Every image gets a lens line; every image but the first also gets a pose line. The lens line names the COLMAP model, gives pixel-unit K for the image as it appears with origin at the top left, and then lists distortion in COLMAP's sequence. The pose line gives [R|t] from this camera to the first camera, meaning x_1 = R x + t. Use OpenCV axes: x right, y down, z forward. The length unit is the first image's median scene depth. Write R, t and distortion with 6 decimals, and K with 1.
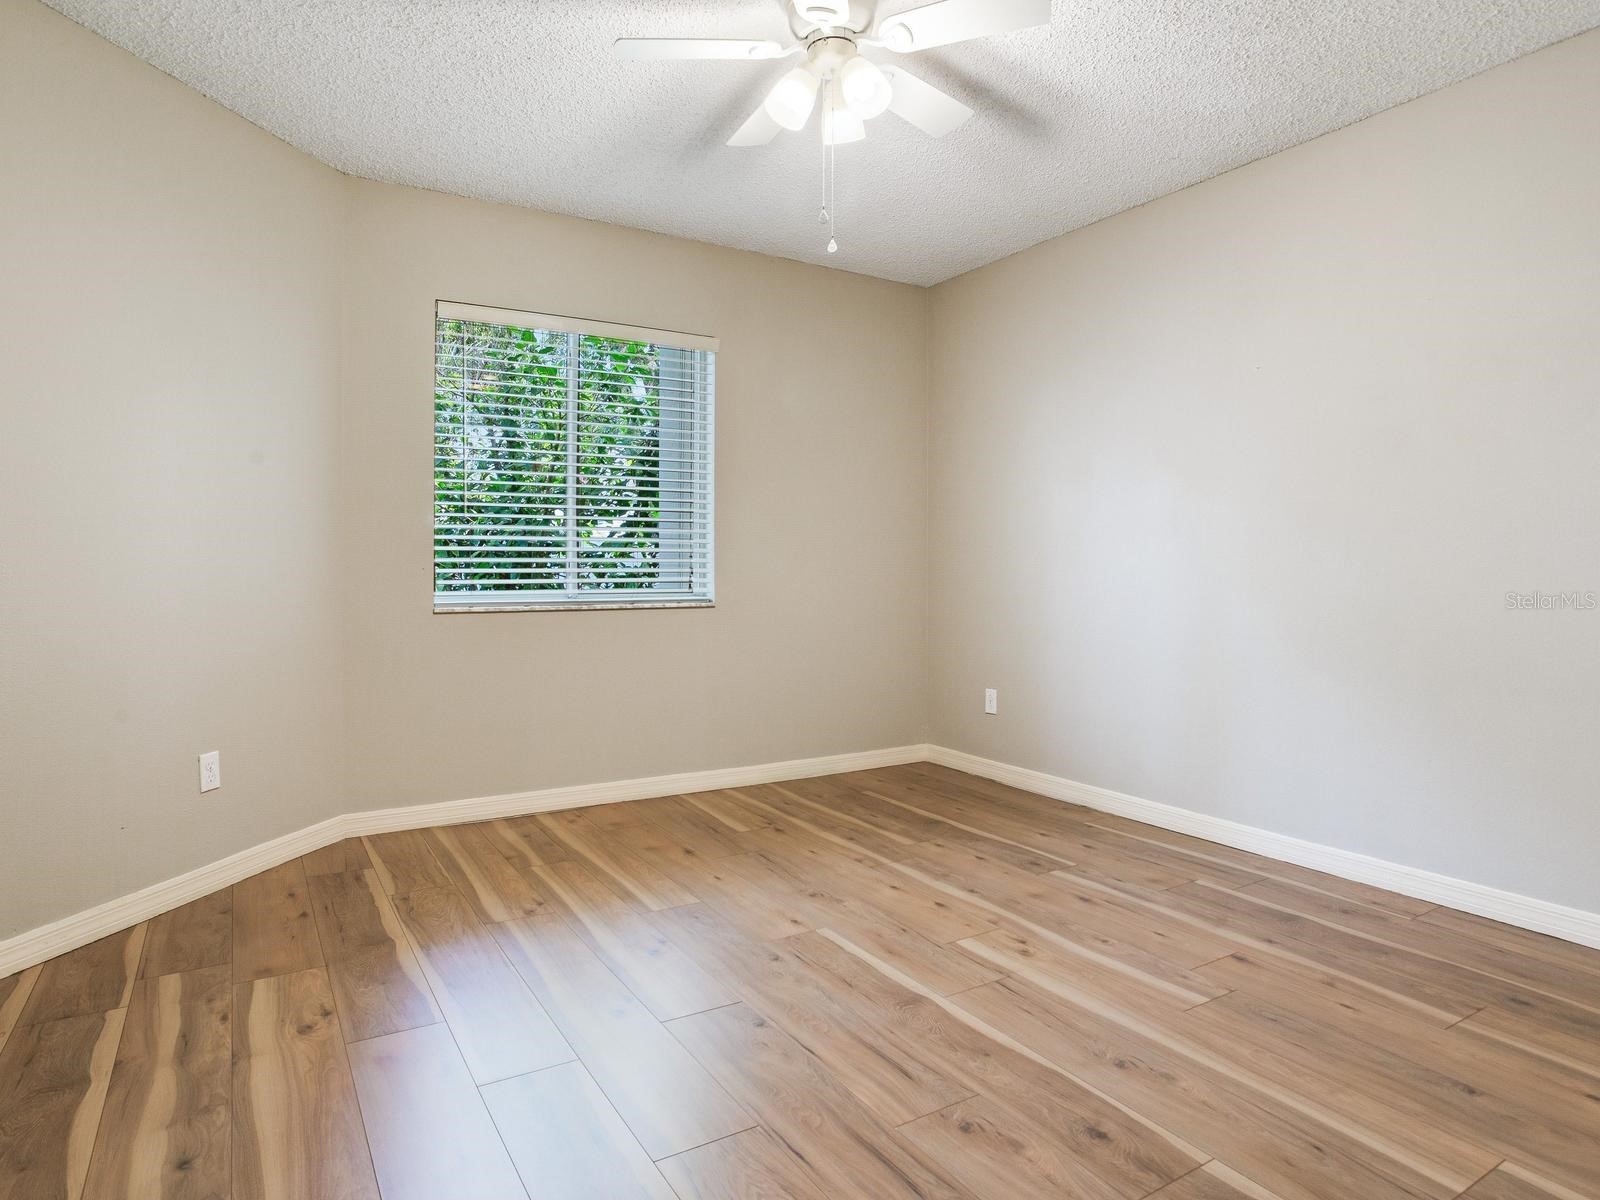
lens RADIAL K [[897.5, 0, 775.0], [0, 897.5, 588.3], [0, 0, 1]] dist [-0.069984, 0.022711]
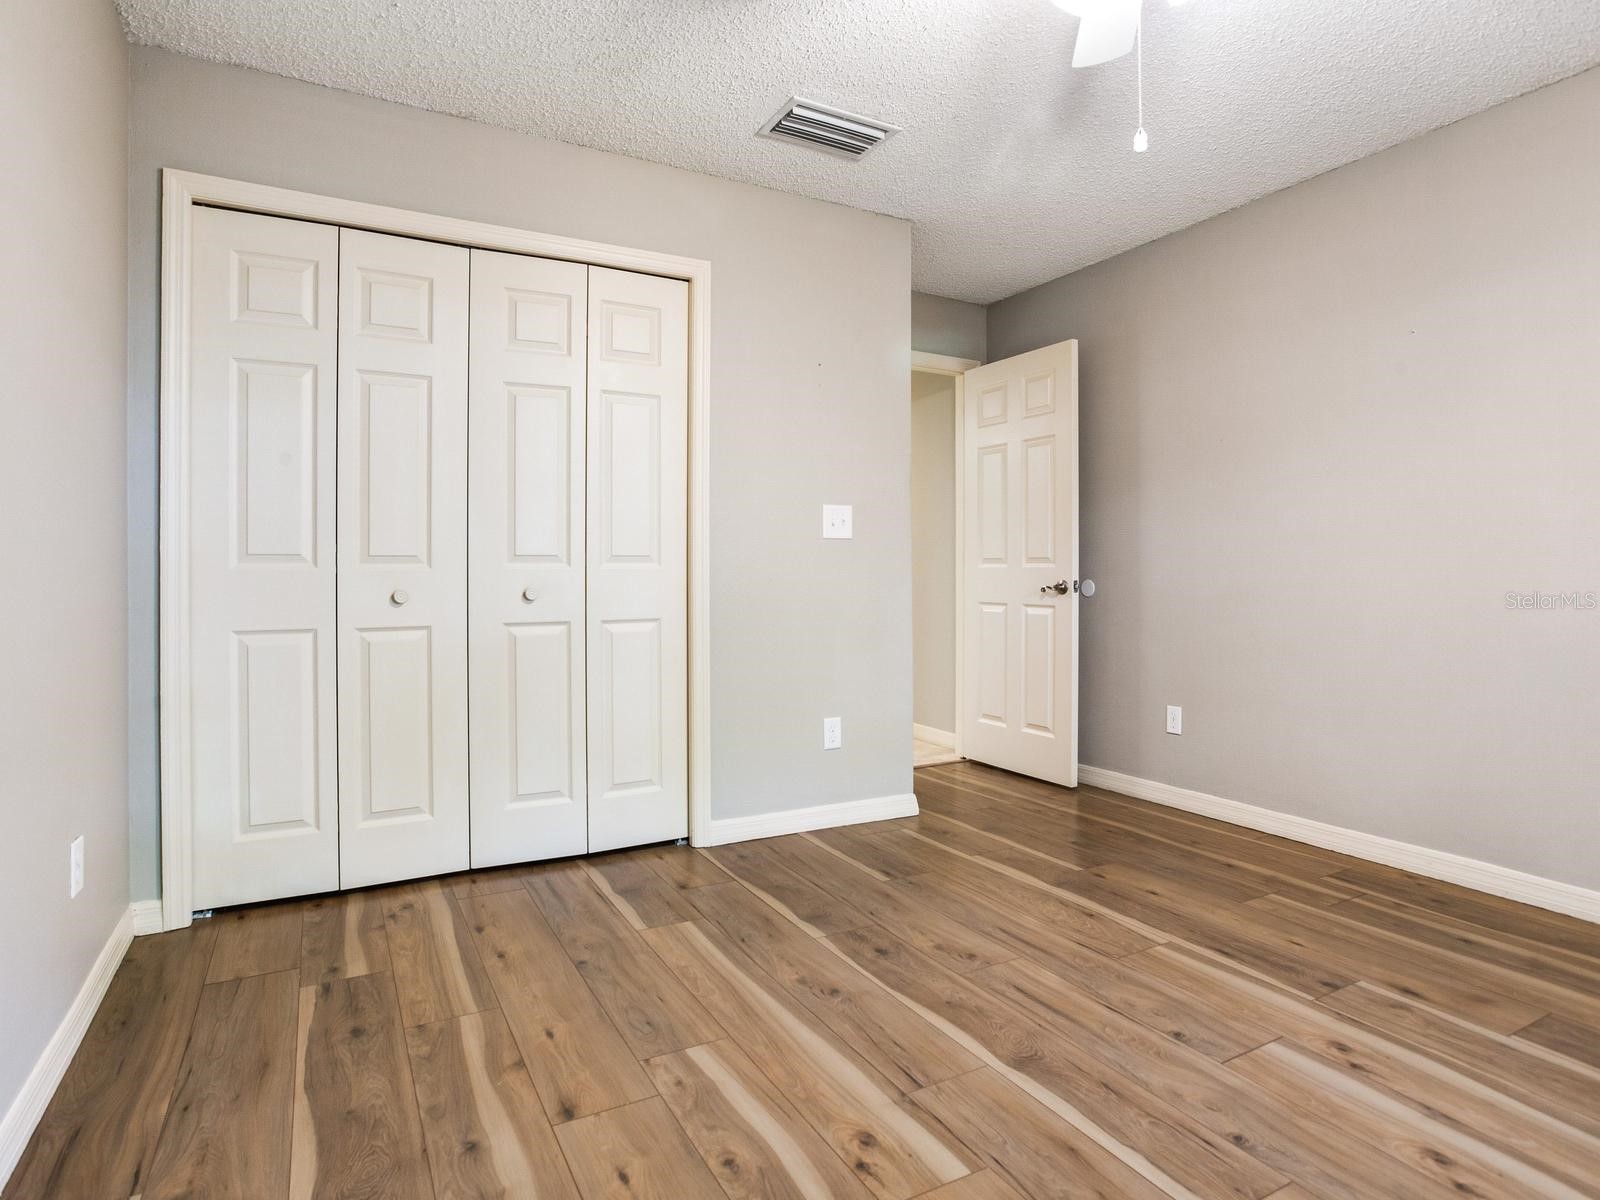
lens RADIAL K [[897.5, 0, 775.0], [0, 897.5, 588.3], [0, 0, 1]] dist [-0.069984, 0.022711]
pose [[-0.999182, 0.004172, 0.040231, 0.392506], [0.005862, 0.999101, 0.041978, -0.038680], [-0.040020, 0.042179, -0.998308, 1.993147]]
